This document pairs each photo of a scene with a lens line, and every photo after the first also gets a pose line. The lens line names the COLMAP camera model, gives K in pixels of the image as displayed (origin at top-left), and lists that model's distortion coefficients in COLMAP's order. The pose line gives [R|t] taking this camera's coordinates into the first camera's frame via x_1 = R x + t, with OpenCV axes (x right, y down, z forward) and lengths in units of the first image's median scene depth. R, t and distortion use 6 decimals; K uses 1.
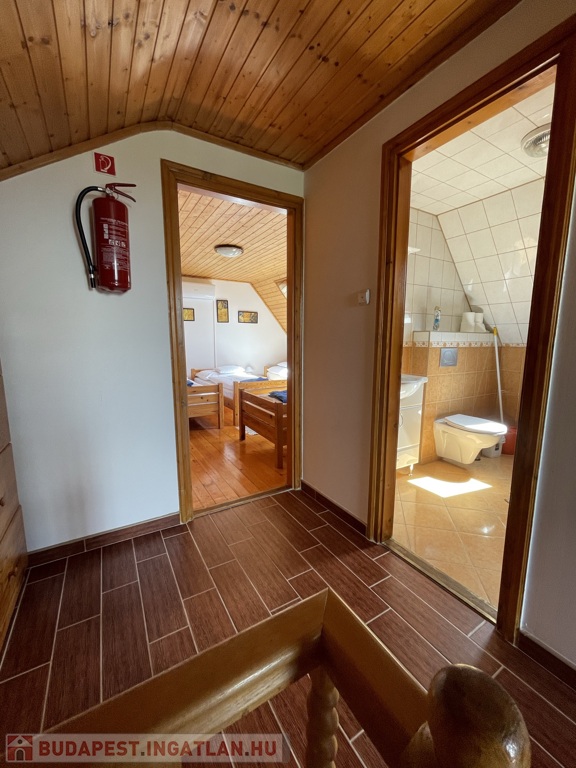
lens RADIAL K [[314.0, 0, 293.1], [0, 314.0, 384.5], [0, 0, 1]] dist [-0.003659, -0.000050]
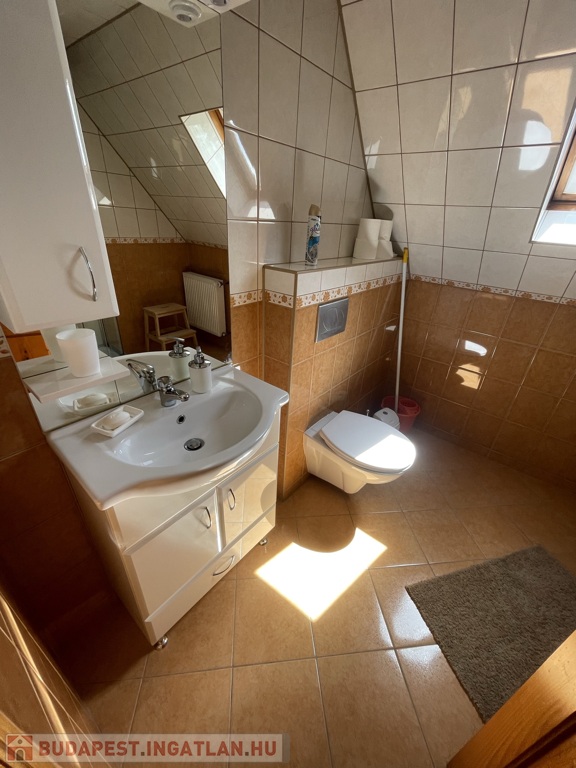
lens RADIAL K [[314.0, 0, 287.3], [0, 314.0, 381.6], [0, 0, 1]] dist [-0.003659, -0.000050]
pose [[0.941830, -0.119015, 0.314310, 0.251765], [0.003146, 0.938281, 0.345859, -0.167246], [-0.336074, -0.324752, 0.884076, 0.534664]]
